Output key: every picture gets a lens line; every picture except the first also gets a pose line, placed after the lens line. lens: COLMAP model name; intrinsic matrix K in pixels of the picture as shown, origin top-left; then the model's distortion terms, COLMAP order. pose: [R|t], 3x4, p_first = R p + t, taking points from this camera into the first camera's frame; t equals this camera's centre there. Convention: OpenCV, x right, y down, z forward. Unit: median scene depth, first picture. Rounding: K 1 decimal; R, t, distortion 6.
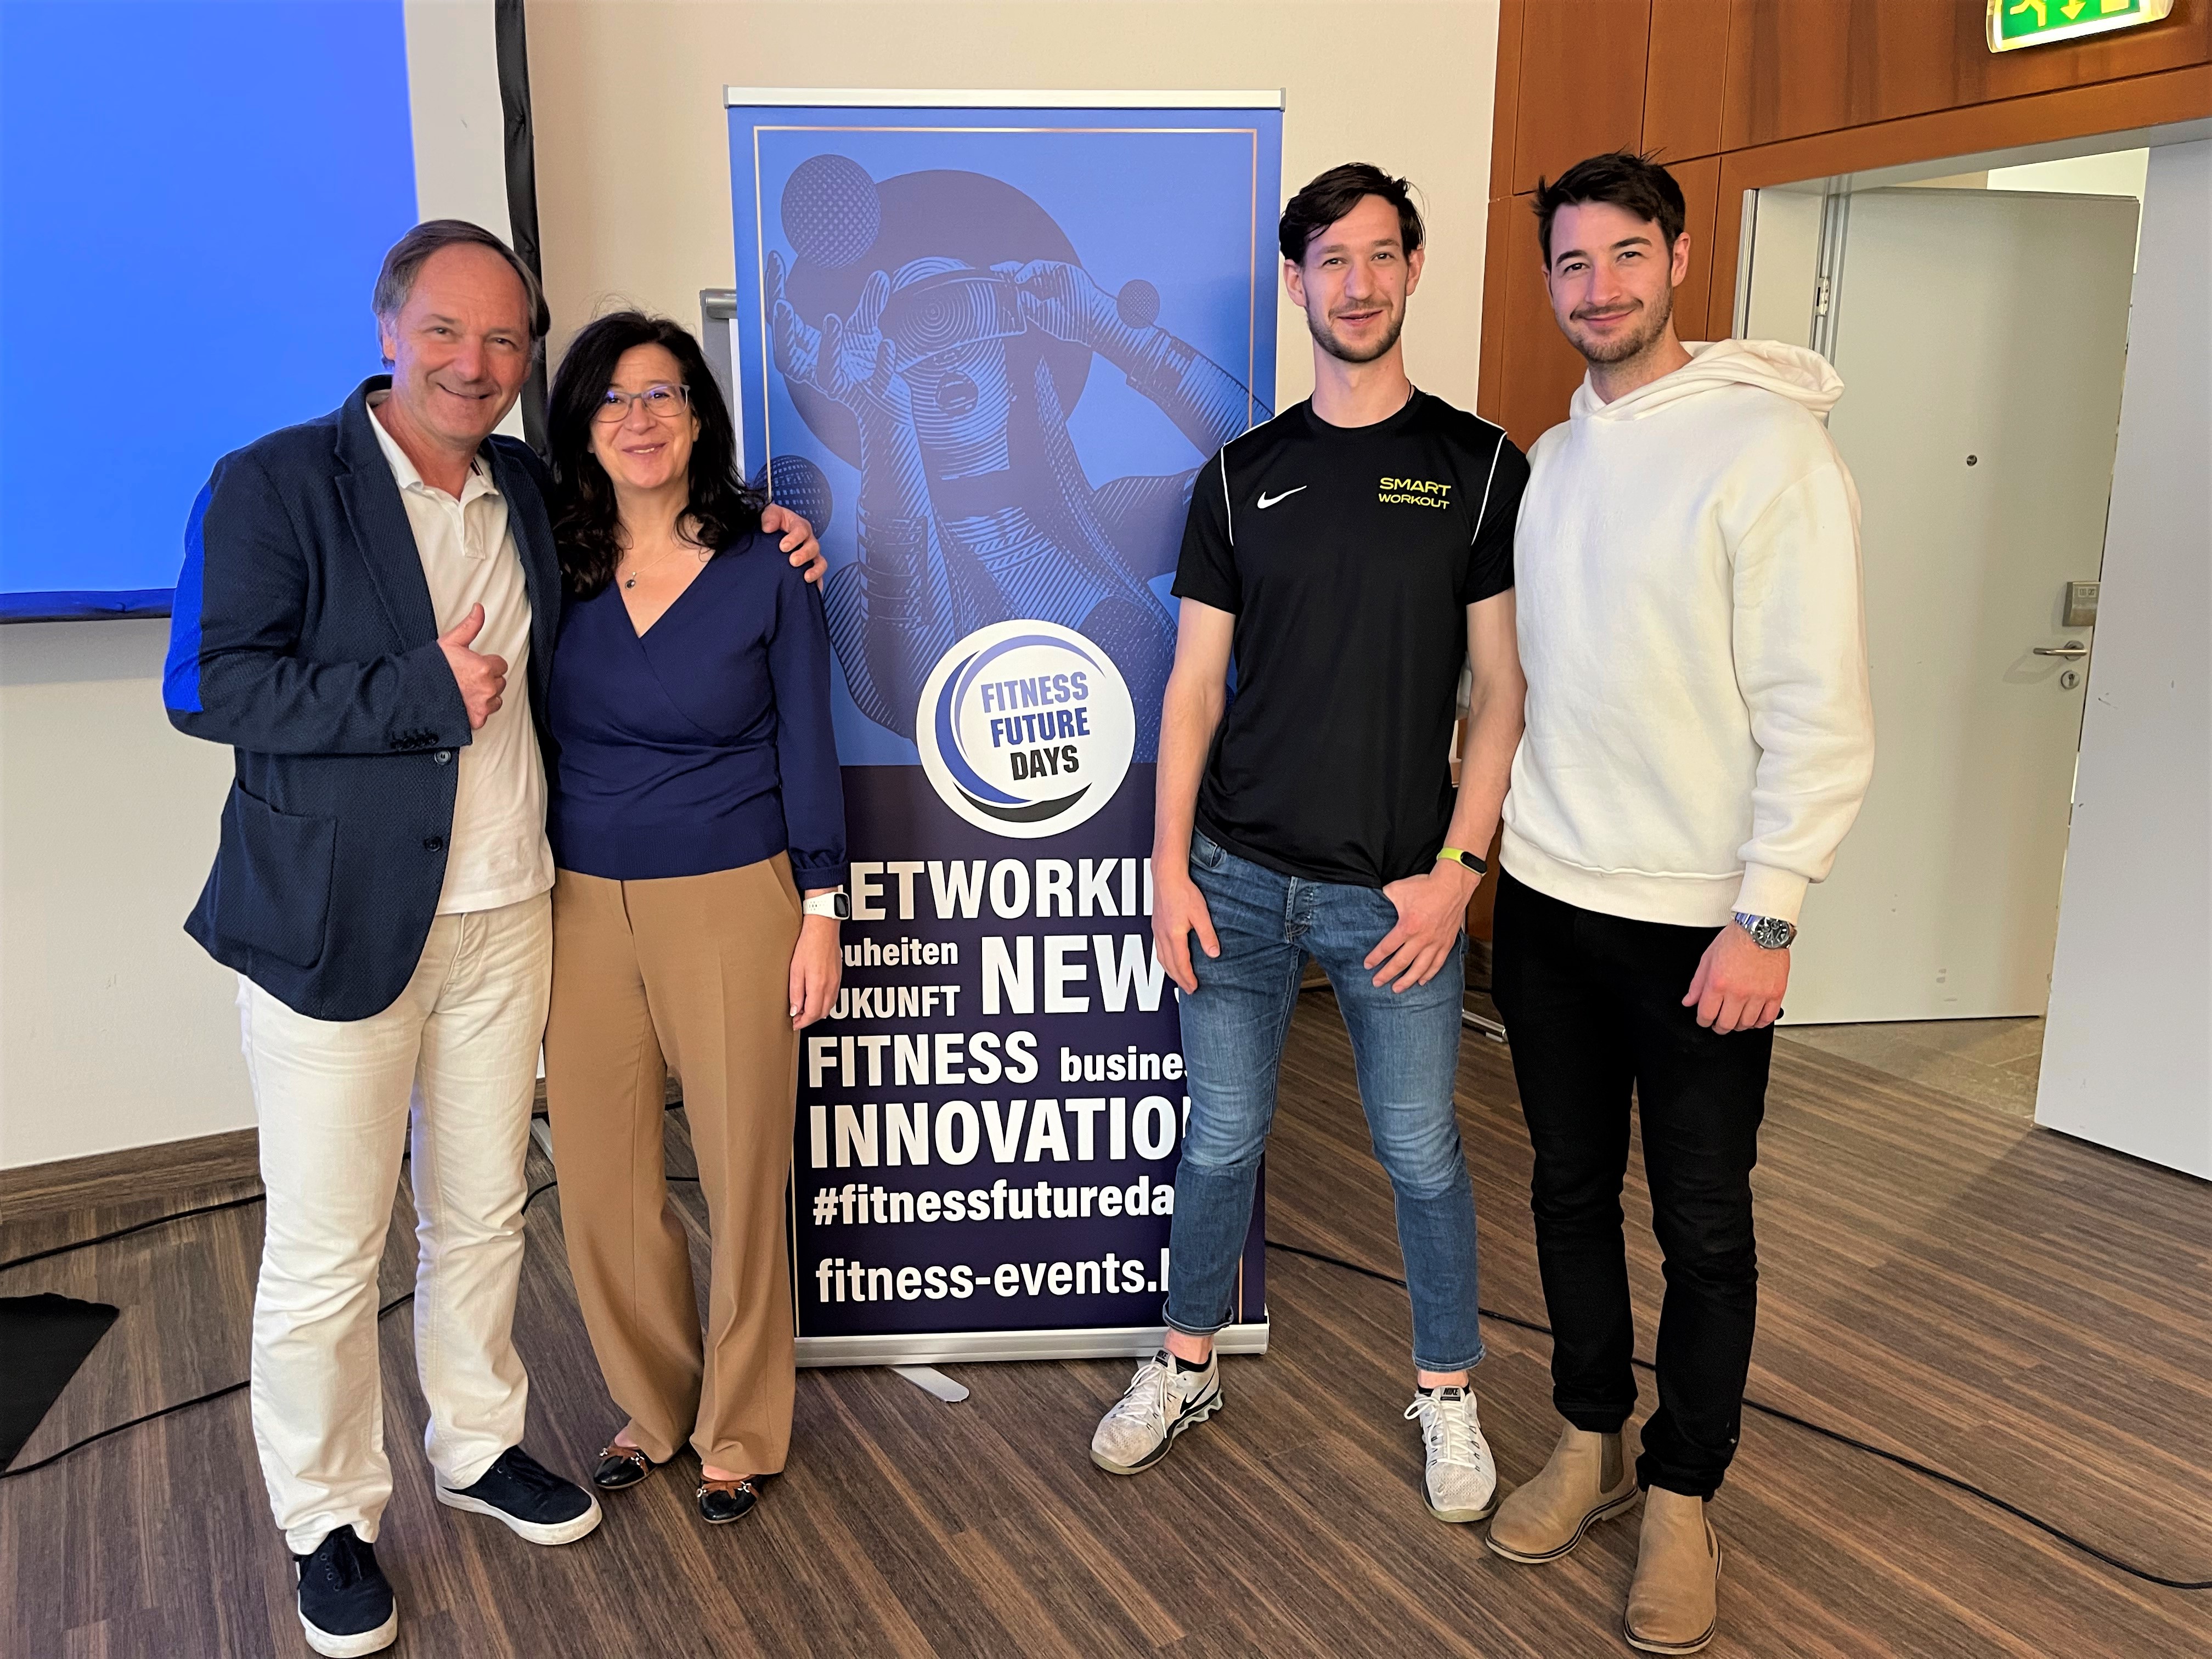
lens RADIAL K [[1718.6, 0, 1117.3], [0, 1718.6, 864.8], [0, 0, 1]] dist [0.090197, -0.135695]
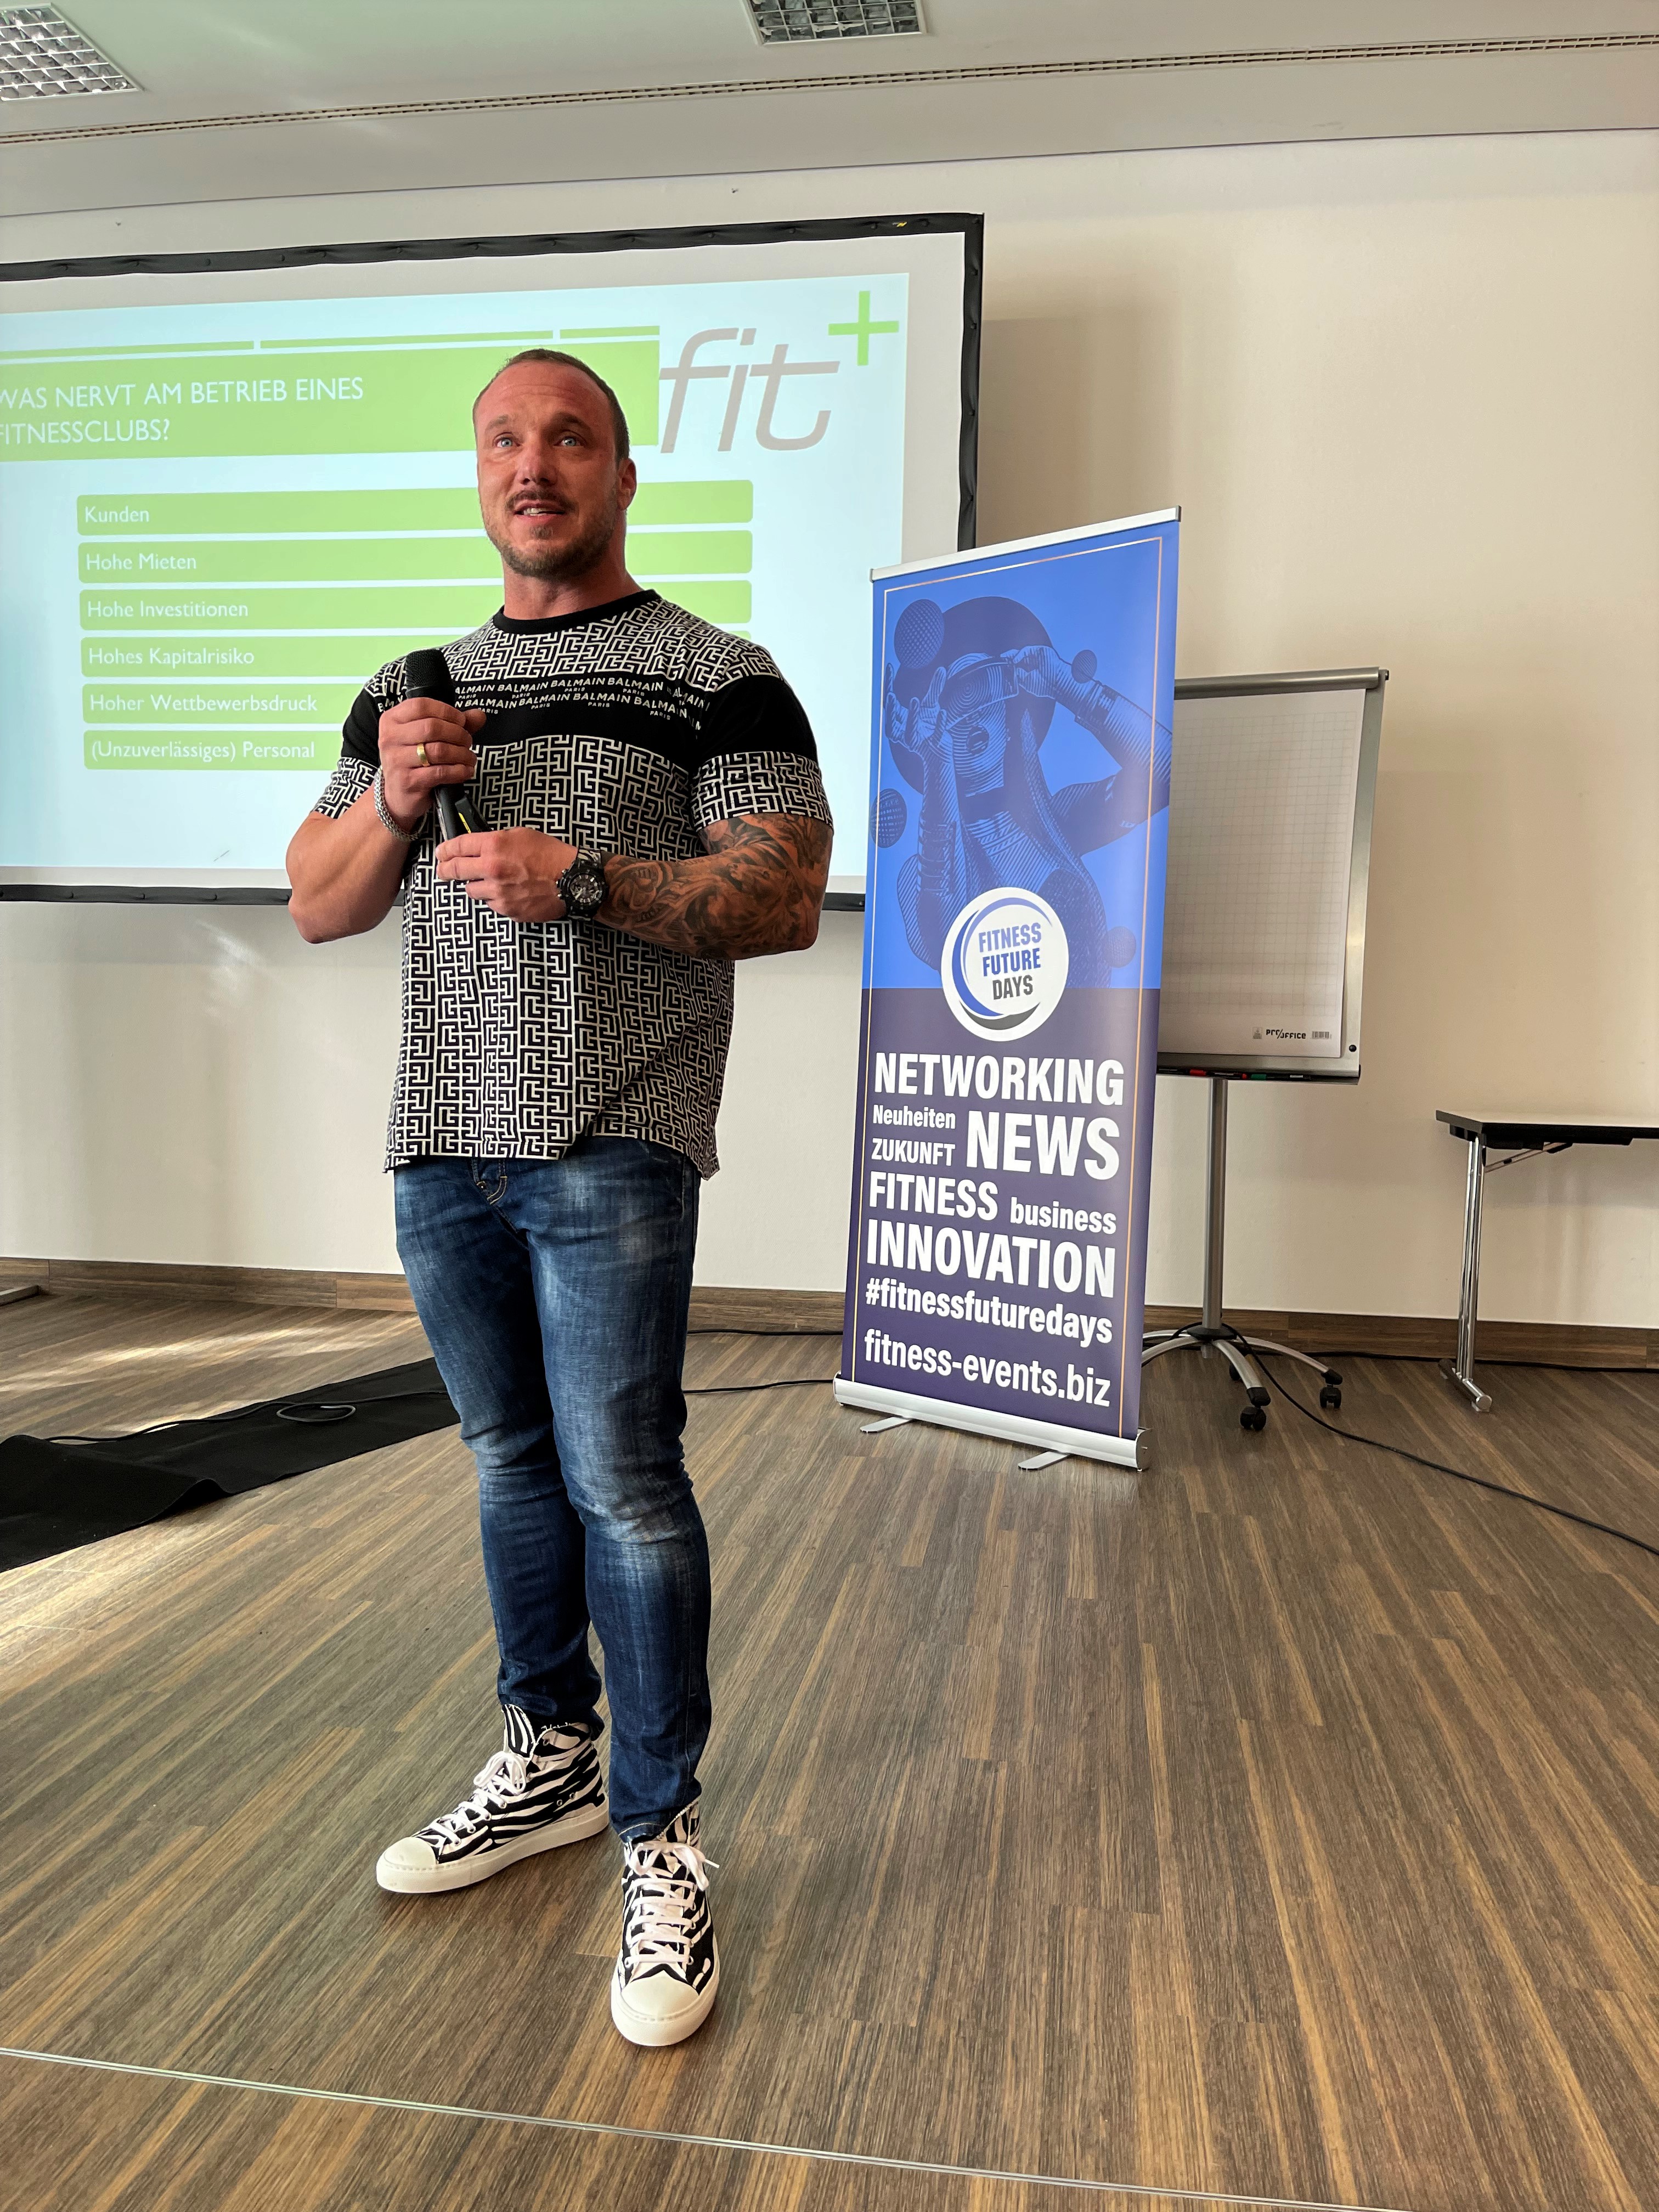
lens RADIAL K [[1725.2, 0, 821.4], [0, 1725.2, 1088.5], [0, 0, 1]] dist [0.102020, -0.150947]
pose [[0.704702, 0.040245, -0.708362, 0.830978], [-0.159874, 0.981720, -0.103273, 0.187882], [0.691257, 0.186025, 0.698254, -0.079810]]
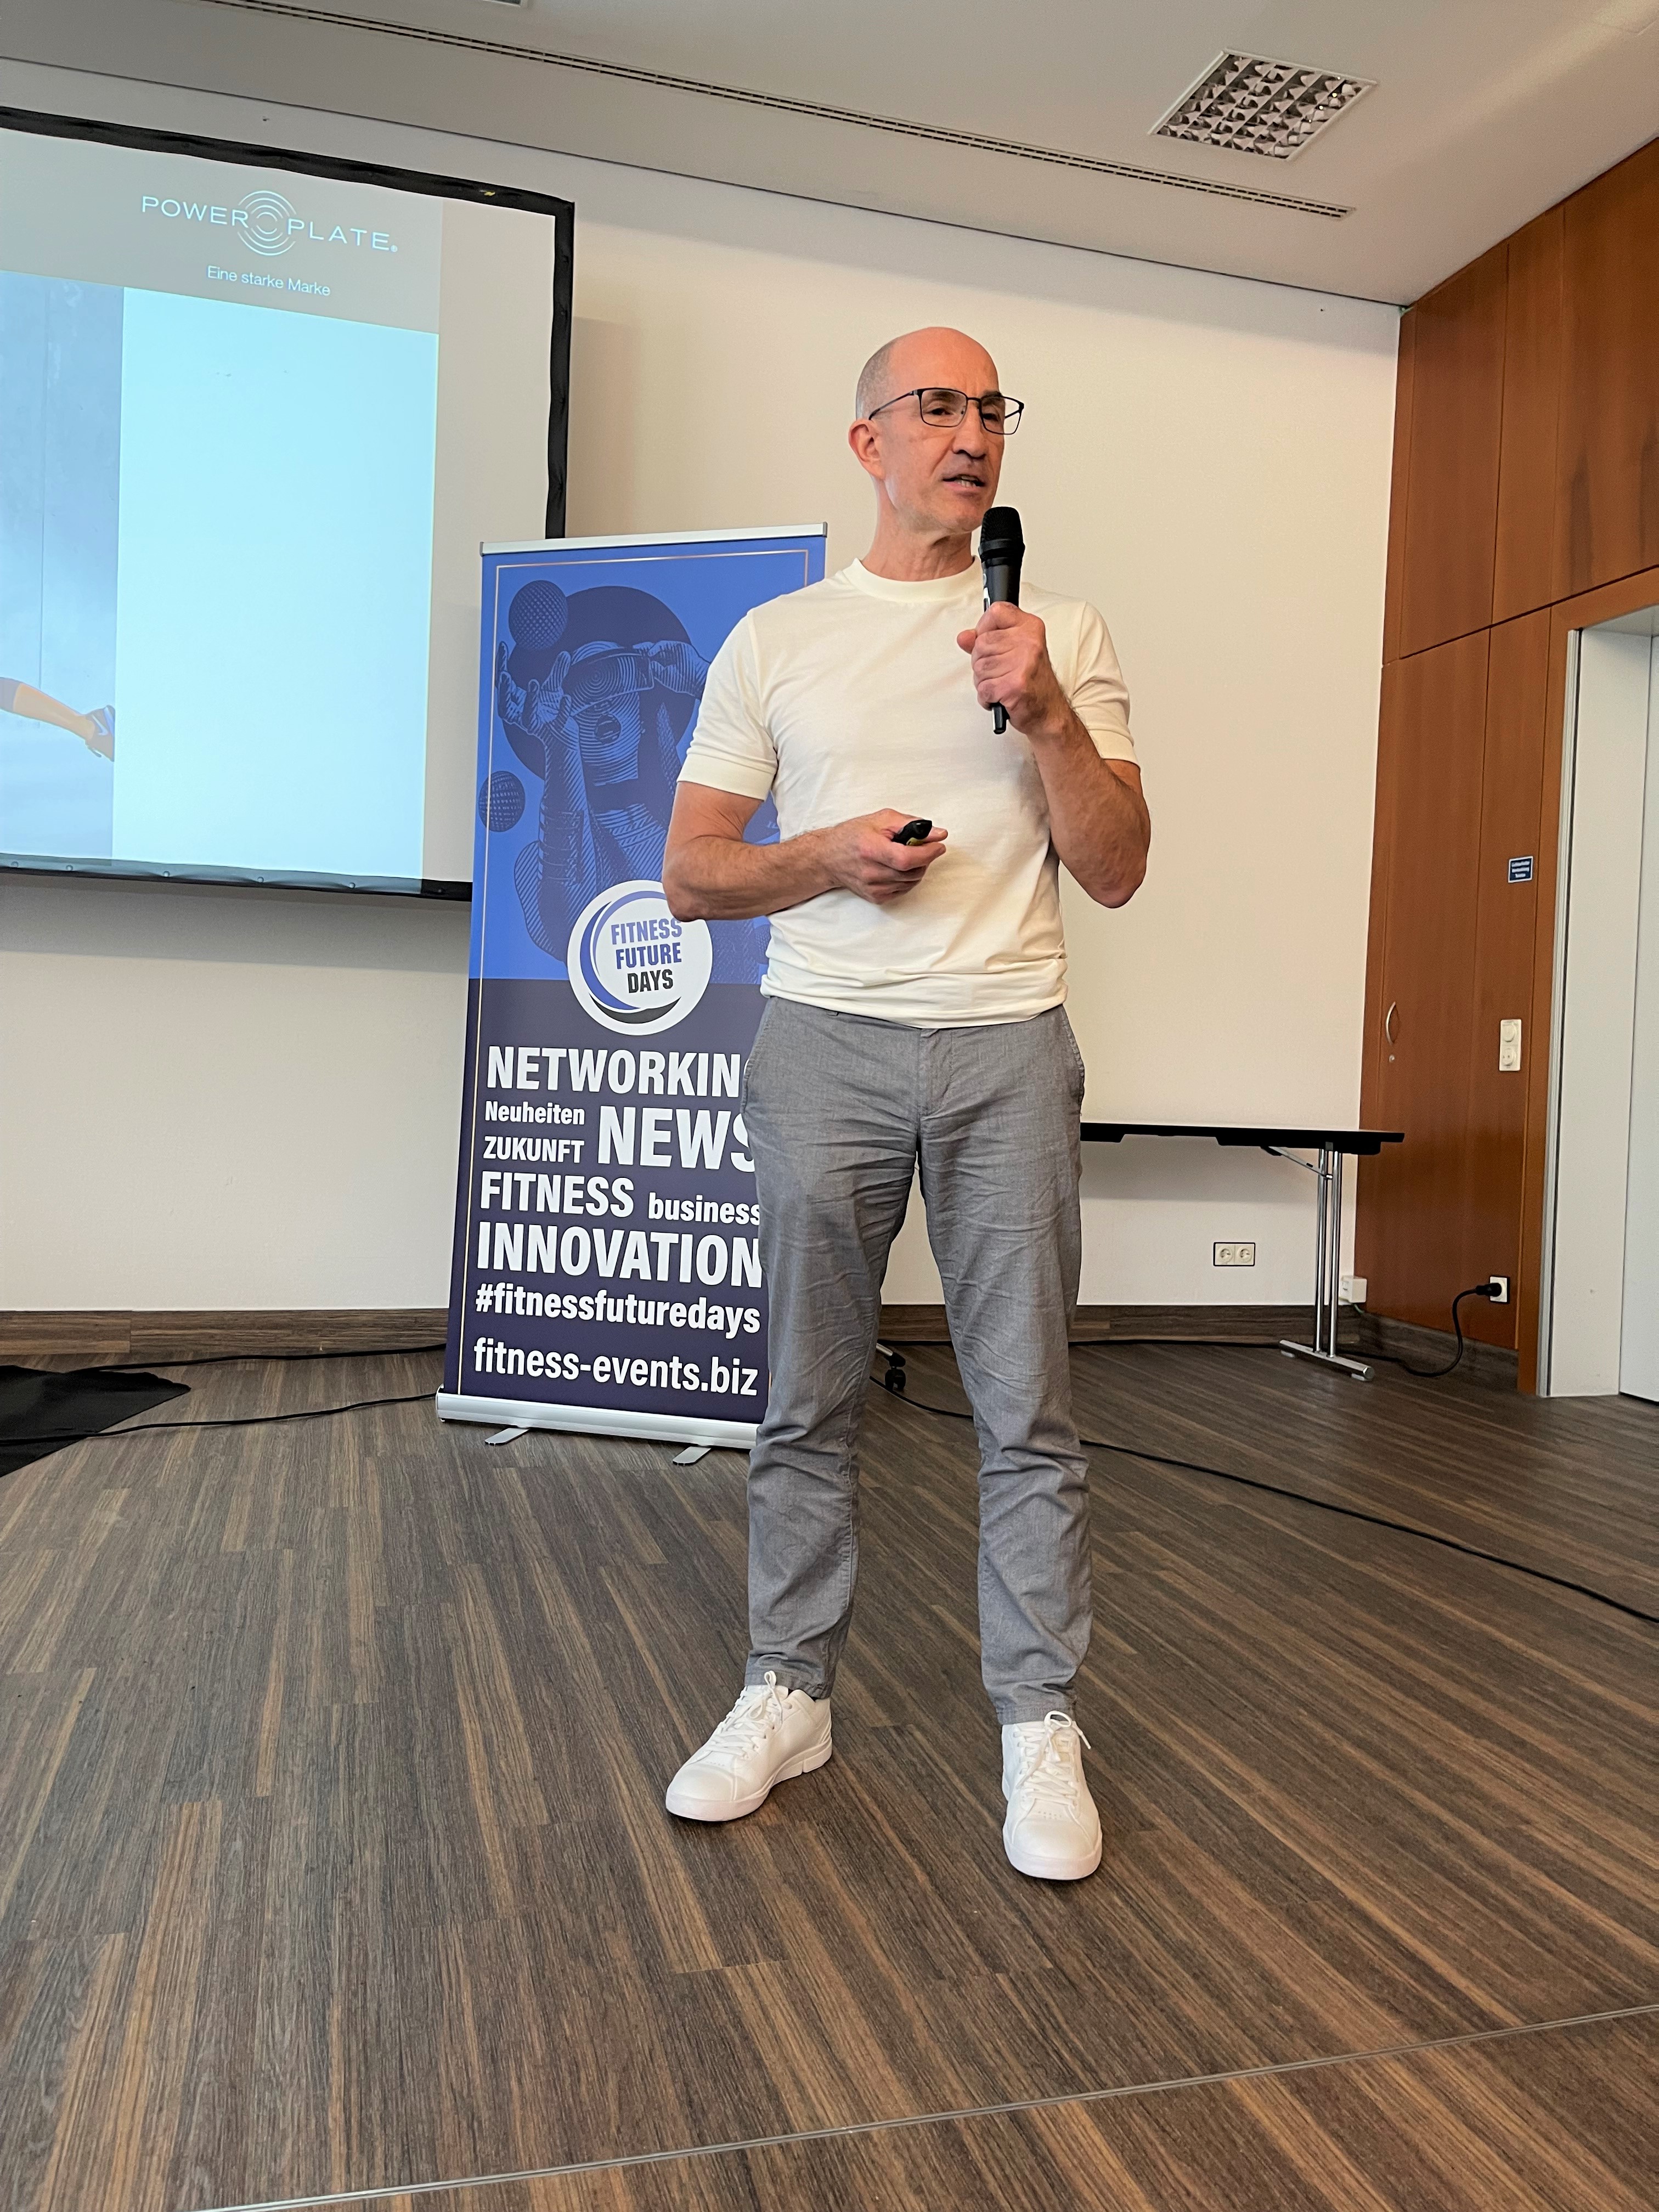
lens RADIAL K [[1720.0, 0, 831.4], [0, 1720.0, 1092.1], [0, 0, 1]] dist [0.096568, -0.146681]
pose [[0.937771, 0.035733, -0.345410, 0.567133], [-0.103050, 0.978520, -0.178547, 0.256454], [0.331611, 0.203031, 0.921310, -0.217241]]
